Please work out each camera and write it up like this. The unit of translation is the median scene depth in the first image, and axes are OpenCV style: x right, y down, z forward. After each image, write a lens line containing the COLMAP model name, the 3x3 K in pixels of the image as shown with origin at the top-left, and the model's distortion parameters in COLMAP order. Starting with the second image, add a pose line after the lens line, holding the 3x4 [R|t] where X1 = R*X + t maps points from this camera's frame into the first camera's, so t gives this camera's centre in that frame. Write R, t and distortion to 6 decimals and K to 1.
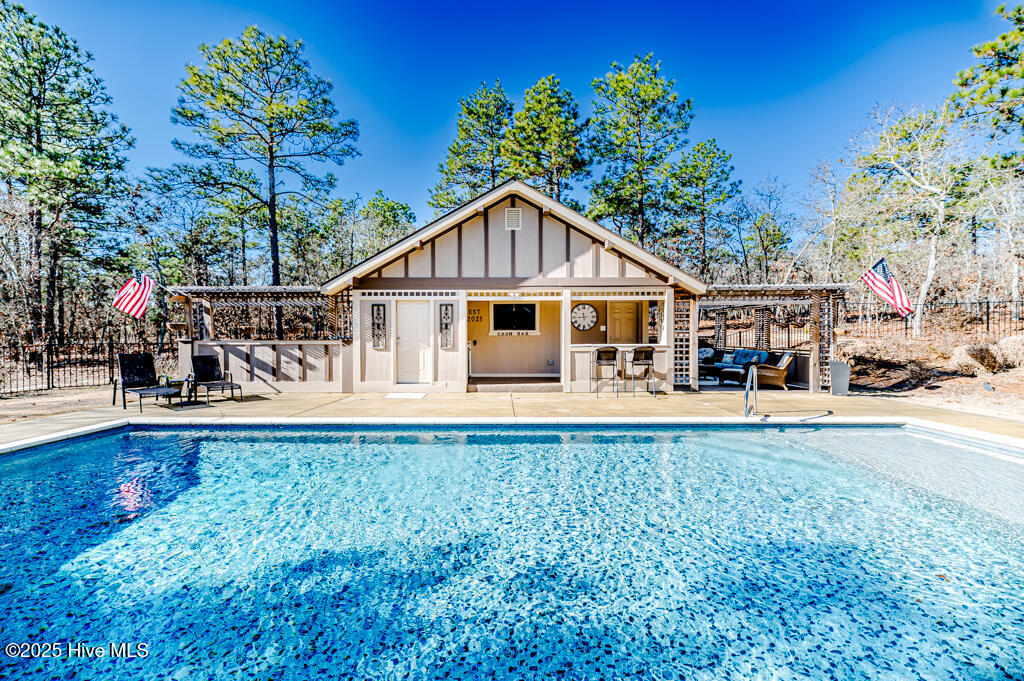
lens RADIAL K [[405.7, 0, 511.4], [0, 405.7, 338.1], [0, 0, 1]] dist [-0.002291, -0.000531]
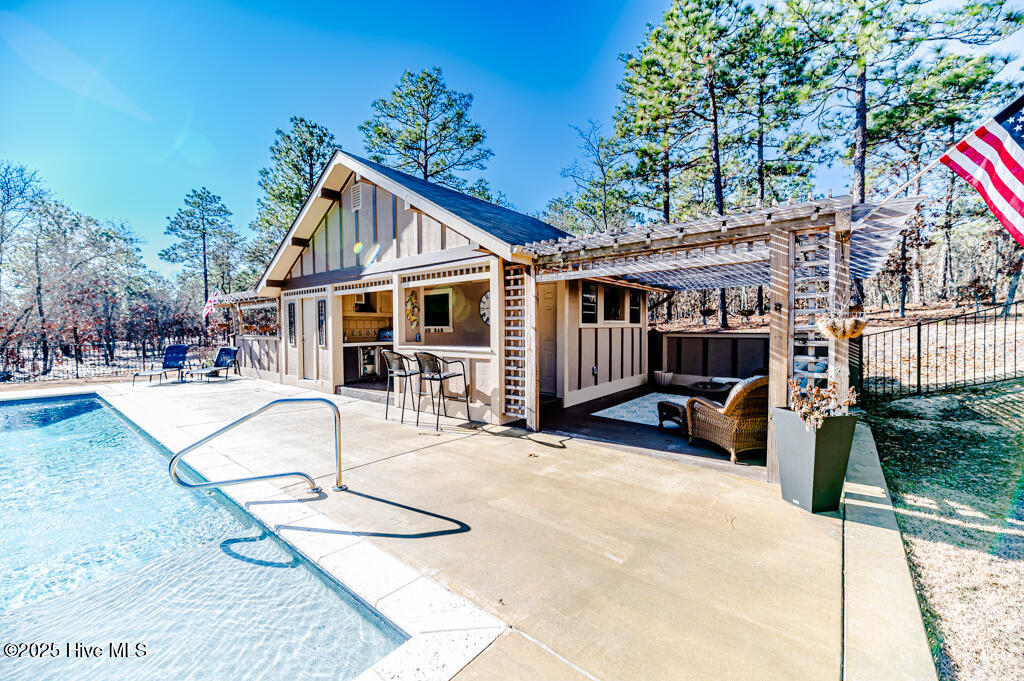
lens RADIAL K [[405.7, 0, 509.6], [0, 405.7, 338.4], [0, 0, 1]] dist [-0.002291, -0.000531]
pose [[0.780510, 0.014113, -0.624983, 0.790321], [0.000444, 0.999732, 0.023129, -0.016184], [0.625143, -0.018330, 0.780295, 0.526774]]
